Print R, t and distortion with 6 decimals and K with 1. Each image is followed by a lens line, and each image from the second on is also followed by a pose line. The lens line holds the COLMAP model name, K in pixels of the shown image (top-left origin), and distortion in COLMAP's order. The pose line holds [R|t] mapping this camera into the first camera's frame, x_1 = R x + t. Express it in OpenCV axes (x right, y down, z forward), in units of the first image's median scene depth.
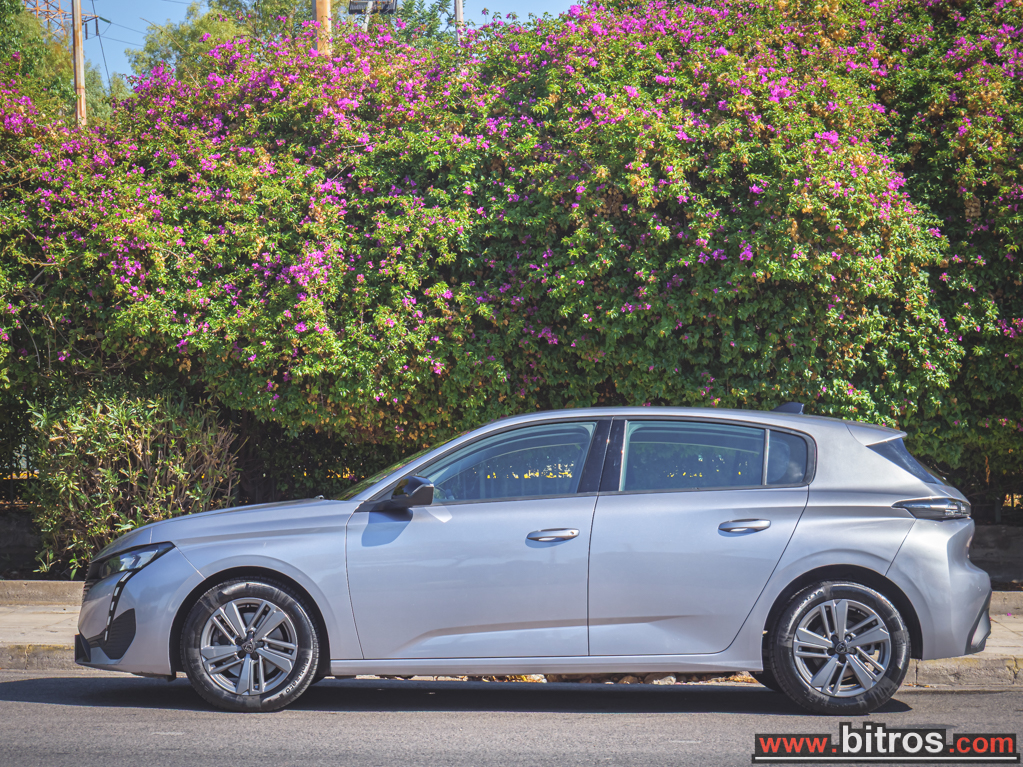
lens RADIAL K [[2244.9, 0, 515.6], [0, 2244.9, 386.1], [0, 0, 1]] dist [-0.005391, 0.000000]
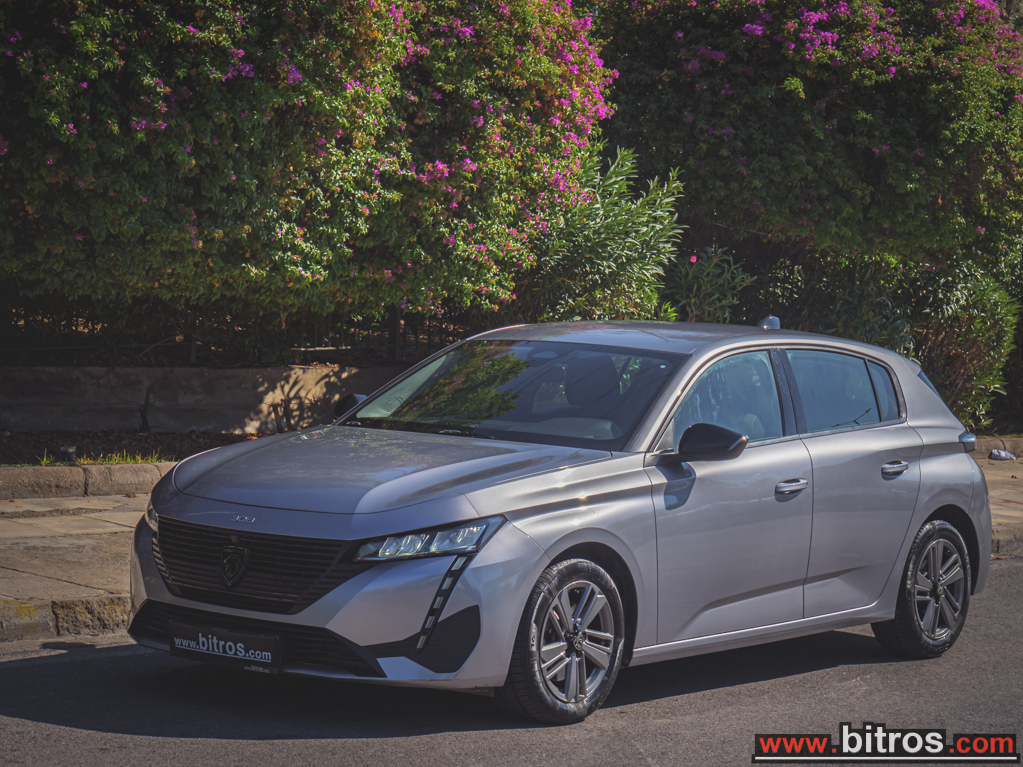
lens RADIAL K [[2566.6, 0, 500.0], [0, 2566.6, 459.8], [0, 0, 1]] dist [0.064933, 0.000000]
pose [[0.620054, -0.034408, 0.783804, -0.816851], [-0.093616, 0.988656, 0.117458, -0.050501], [-0.778954, -0.146207, 0.609799, 0.457583]]
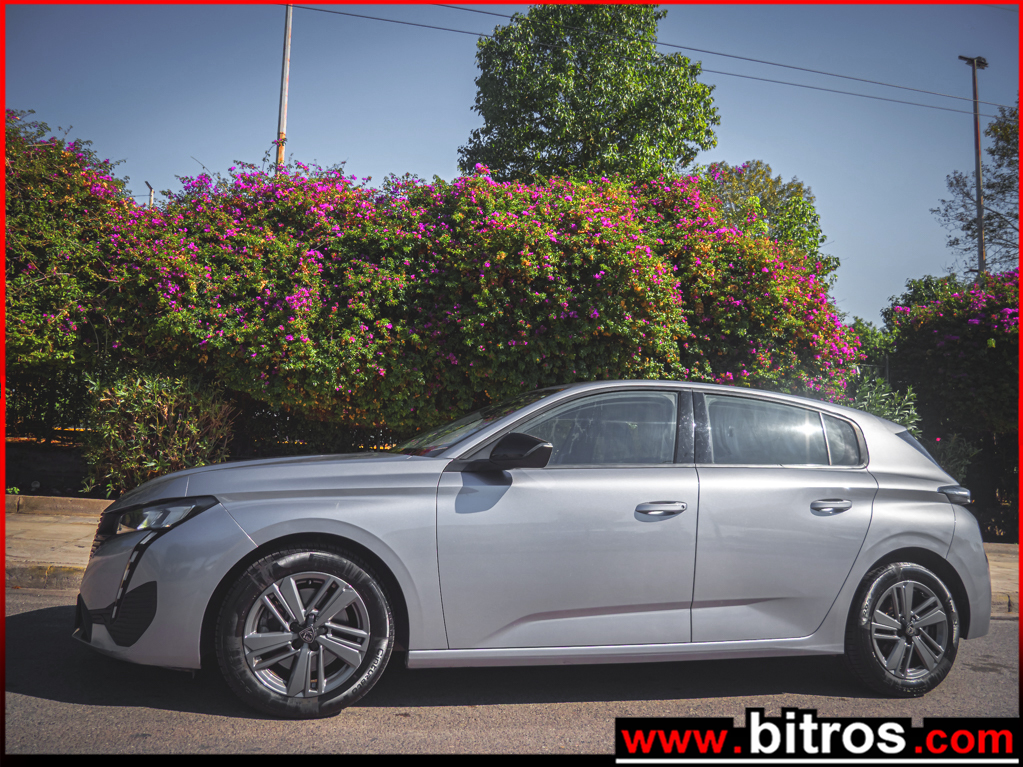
lens RADIAL K [[746.6, 0, 512.7], [0, 746.6, 385.6], [0, 0, 1]] dist [-0.050154, 0.019963]
pose [[0.958202, 0.084943, 0.273191, -0.123634], [-0.069914, 0.995478, -0.064301, 0.038970], [-0.277418, 0.042513, 0.959808, 0.698735]]
